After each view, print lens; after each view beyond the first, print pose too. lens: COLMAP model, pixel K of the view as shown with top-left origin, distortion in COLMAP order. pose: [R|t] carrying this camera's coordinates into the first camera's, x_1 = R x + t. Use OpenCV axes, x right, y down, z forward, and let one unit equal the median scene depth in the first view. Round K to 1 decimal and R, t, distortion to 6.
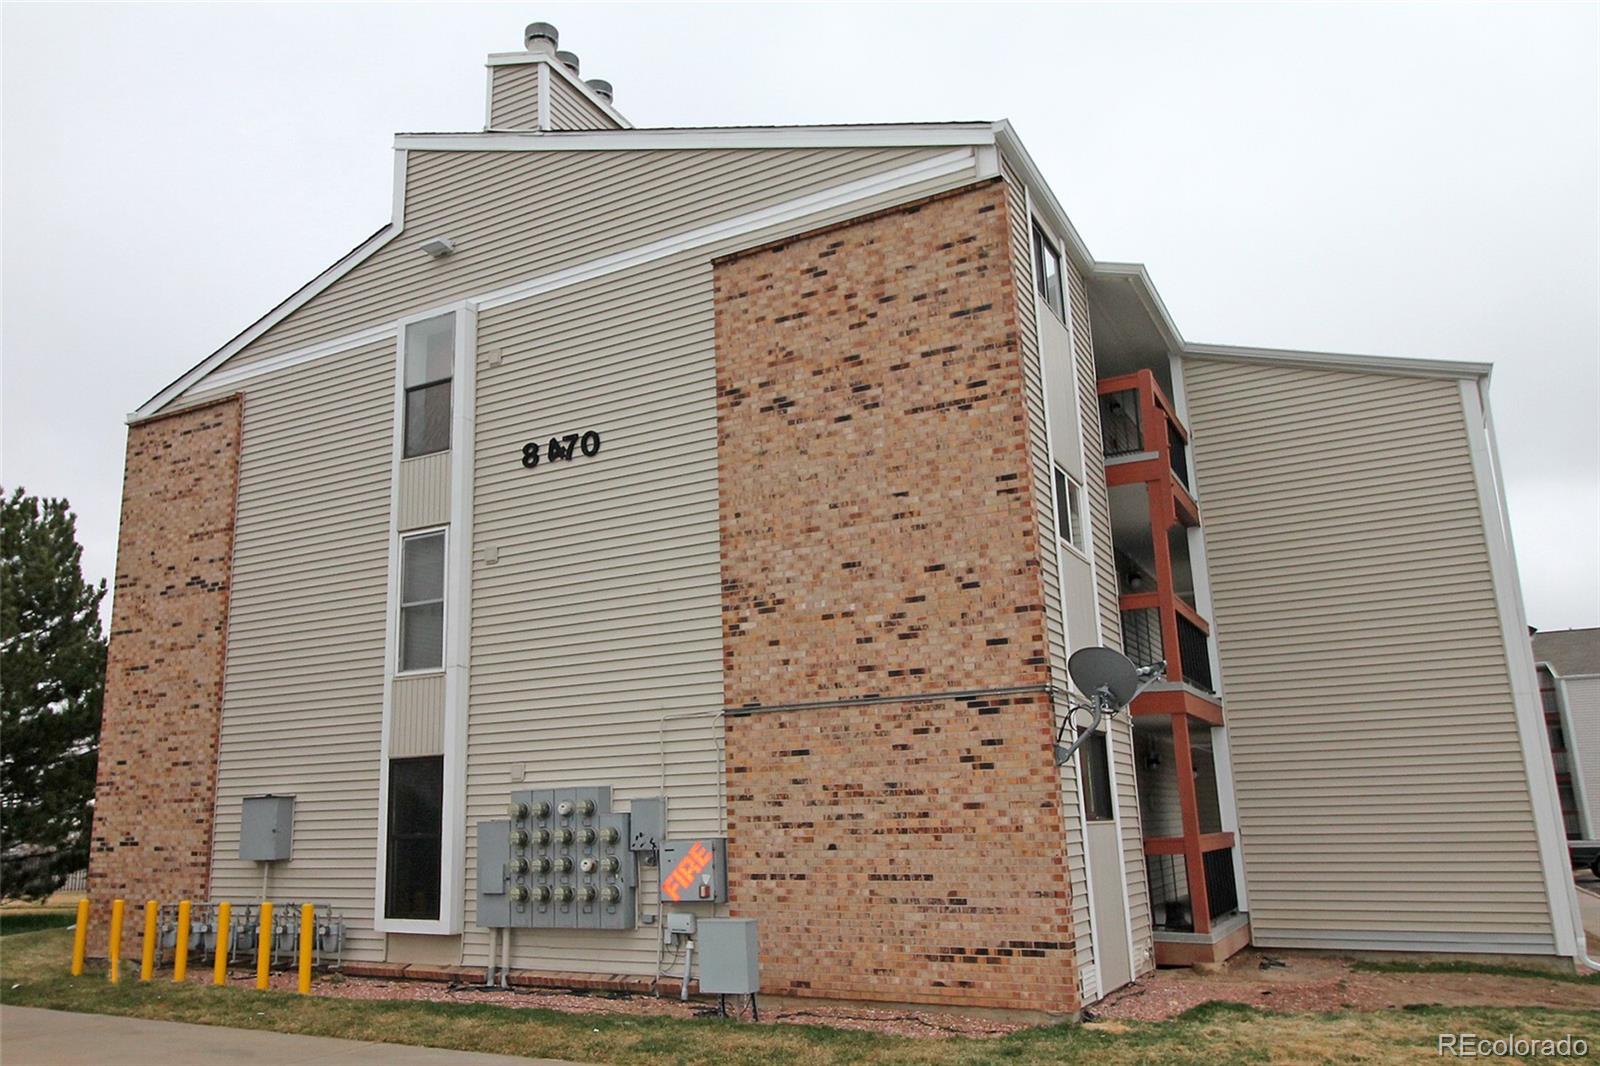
lens RADIAL K [[1099.3, 0, 800.0], [0, 1099.3, 533.0], [0, 0, 1]] dist [0.005389, -0.000395]
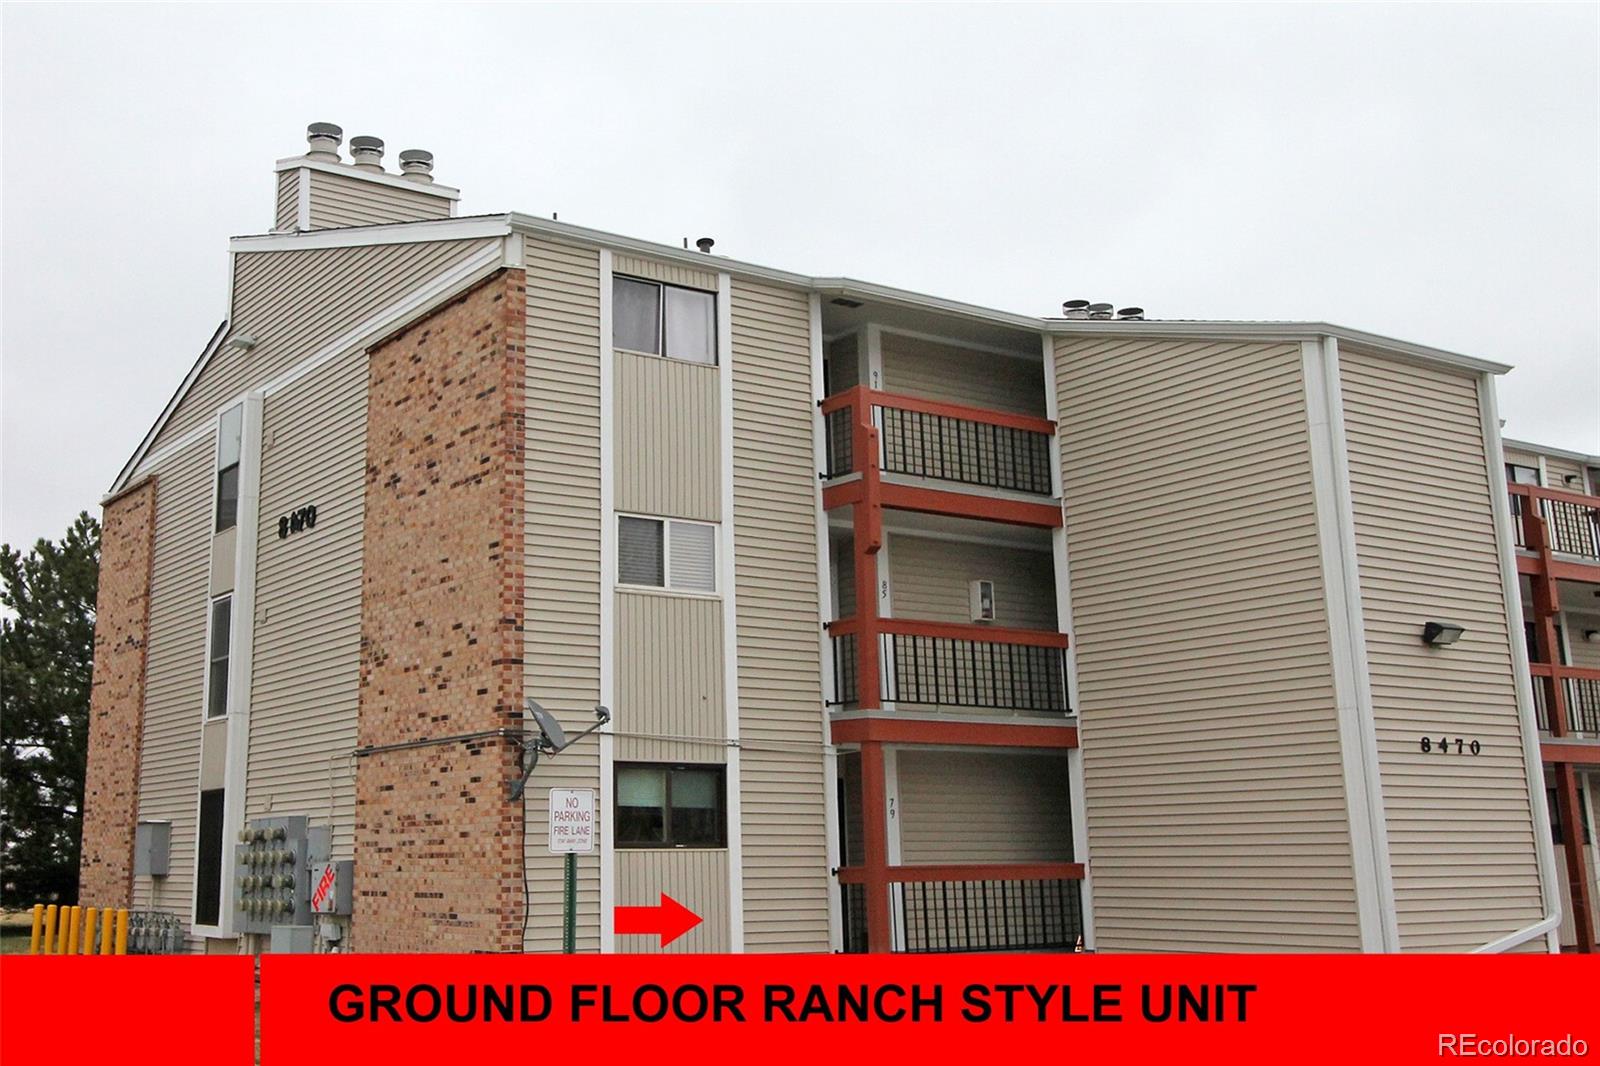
lens RADIAL K [[1356.3, 0, 800.0], [0, 1356.3, 533.0], [0, 0, 1]] dist [0.005618, 0.002651]
pose [[0.943988, -0.065425, -0.323430, 0.812348], [0.074756, 0.997065, 0.016500, -0.054136], [0.321402, -0.039754, 0.946108, -0.185693]]
